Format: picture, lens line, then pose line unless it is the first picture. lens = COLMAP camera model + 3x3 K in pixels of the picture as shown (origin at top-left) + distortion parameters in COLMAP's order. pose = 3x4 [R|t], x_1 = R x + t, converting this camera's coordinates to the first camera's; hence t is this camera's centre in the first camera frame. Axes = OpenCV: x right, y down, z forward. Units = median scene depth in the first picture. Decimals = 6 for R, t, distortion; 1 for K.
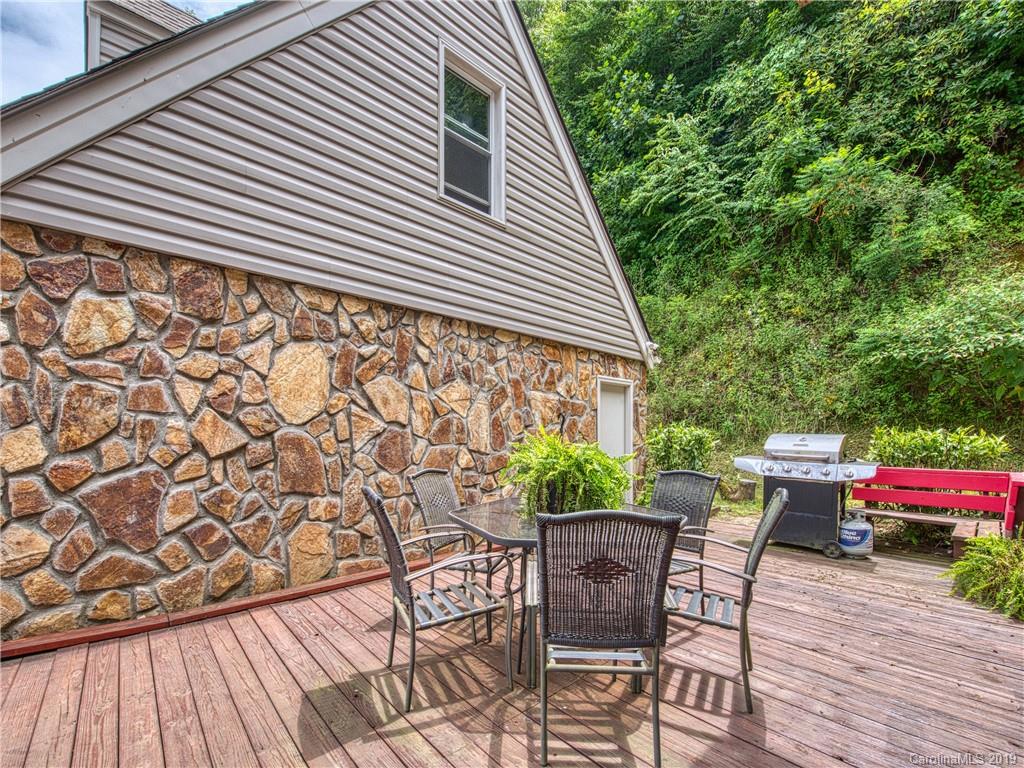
lens RADIAL K [[425.6, 0, 494.3], [0, 425.6, 435.7], [0, 0, 1]] dist [-0.015302, 0.000678]
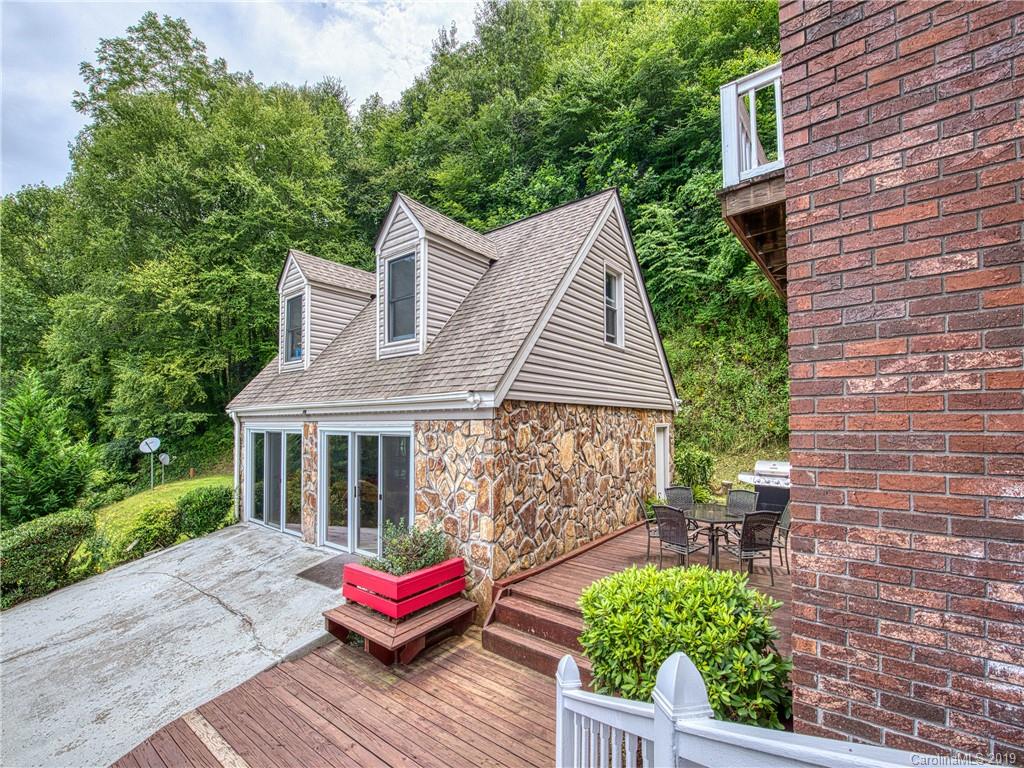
lens RADIAL K [[455.1, 0, 487.1], [0, 455.1, 407.4], [0, 0, 1]] dist [-0.003465, -0.003669]
pose [[0.986197, -0.003665, 0.165537, -1.063237], [0.008480, 0.999561, -0.028390, -0.247046], [-0.165360, 0.029402, 0.985795, -0.973524]]
